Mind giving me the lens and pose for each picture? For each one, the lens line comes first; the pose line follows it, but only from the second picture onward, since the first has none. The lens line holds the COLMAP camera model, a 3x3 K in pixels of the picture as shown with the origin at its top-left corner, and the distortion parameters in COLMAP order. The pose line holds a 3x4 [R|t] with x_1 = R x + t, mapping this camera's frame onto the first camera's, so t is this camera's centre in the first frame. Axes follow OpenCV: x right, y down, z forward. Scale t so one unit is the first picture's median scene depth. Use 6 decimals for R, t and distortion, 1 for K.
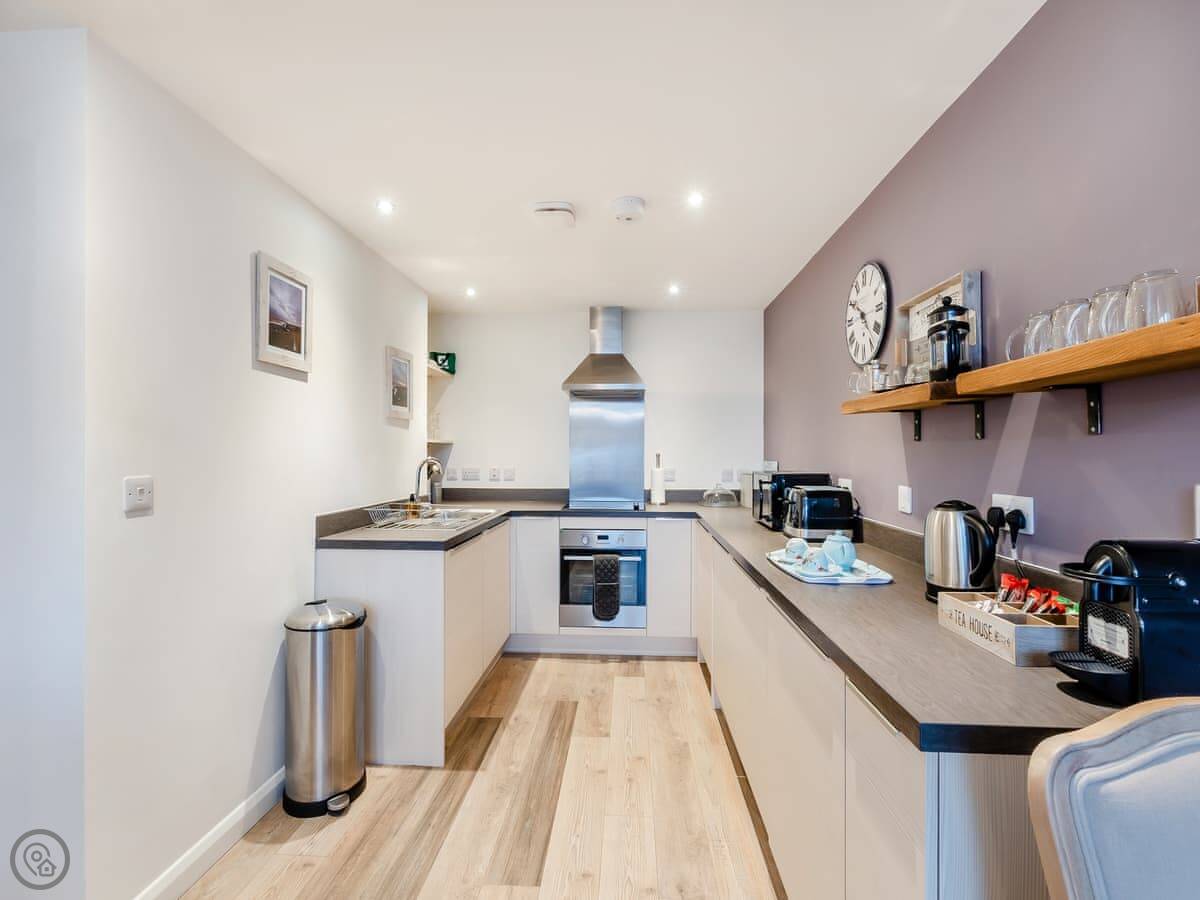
lens RADIAL K [[524.0, 0, 600.0], [0, 524.0, 450.0], [0, 0, 1]] dist [0.000178, 0.000231]
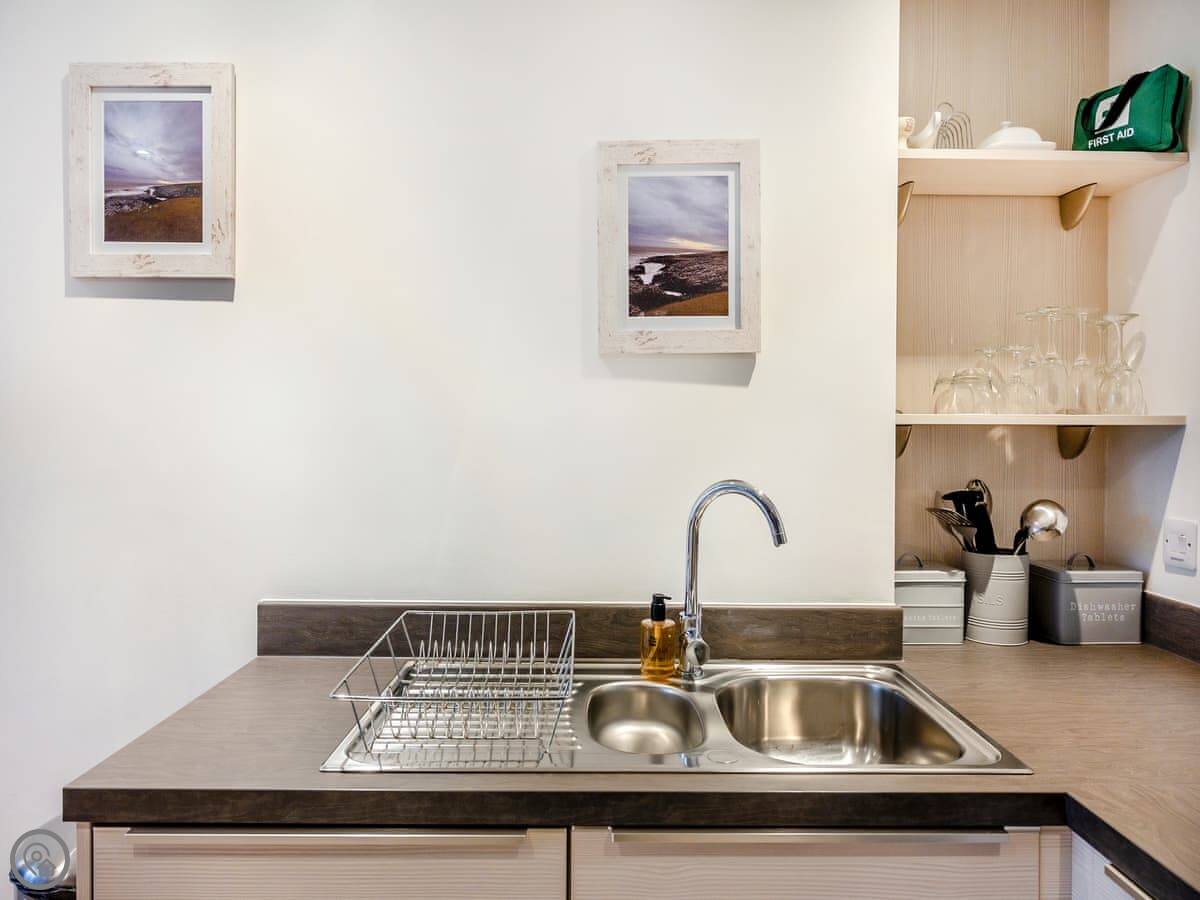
lens RADIAL K [[720.5, 0, 600.0], [0, 720.5, 450.0], [0, 0, 1]] dist [-0.000428, -0.000105]
pose [[0.071774, 0.000310, -0.997421, 0.078837], [-0.000464, 1.000000, 0.000277, -0.001131], [0.997421, 0.000443, 0.071774, 1.236811]]
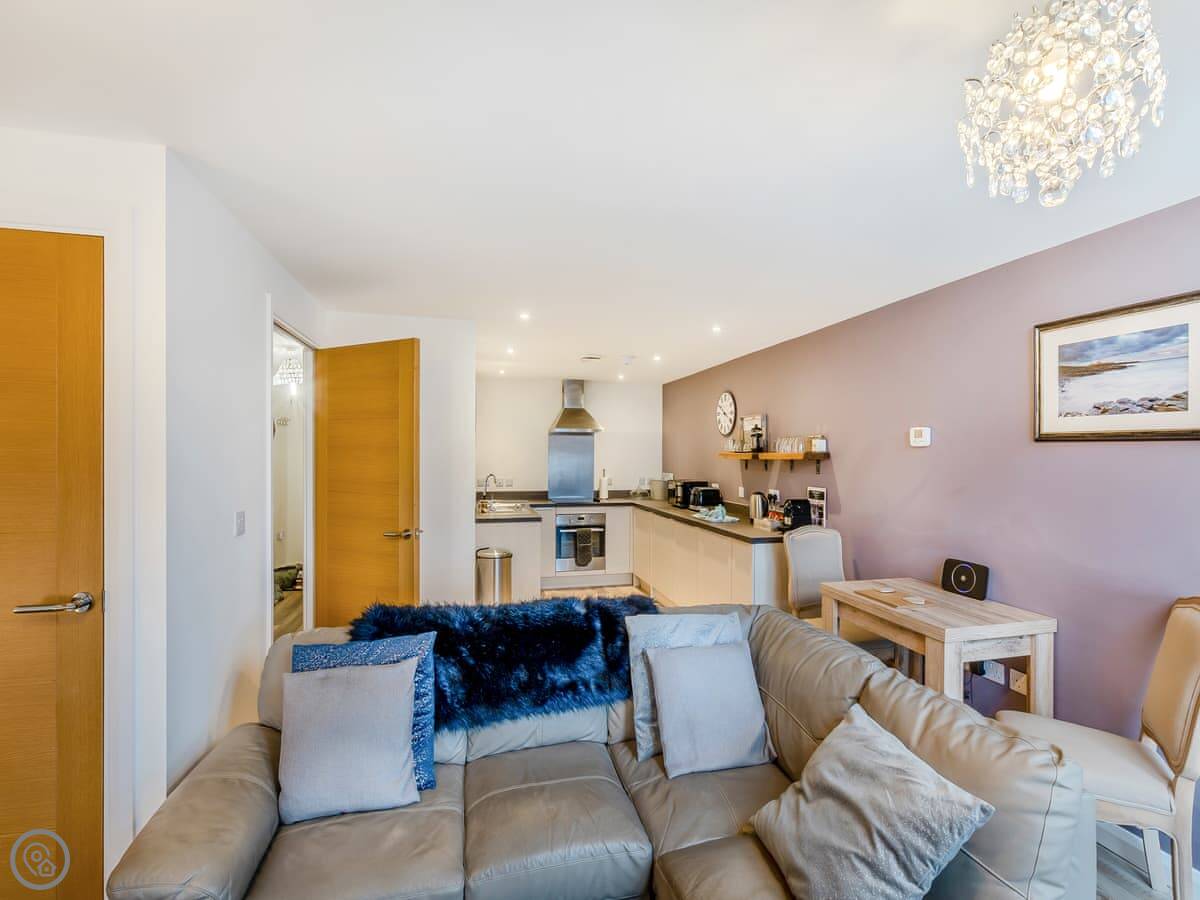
lens RADIAL K [[526.7, 0, 595.3], [0, 526.7, 454.9], [0, 0, 1]] dist [-0.000059, 0.000130]
pose [[0.956840, 0.001593, 0.290609, -0.688803], [-0.003956, 0.999964, 0.007545, -0.084881], [-0.290587, -0.008369, 0.956812, -1.017029]]
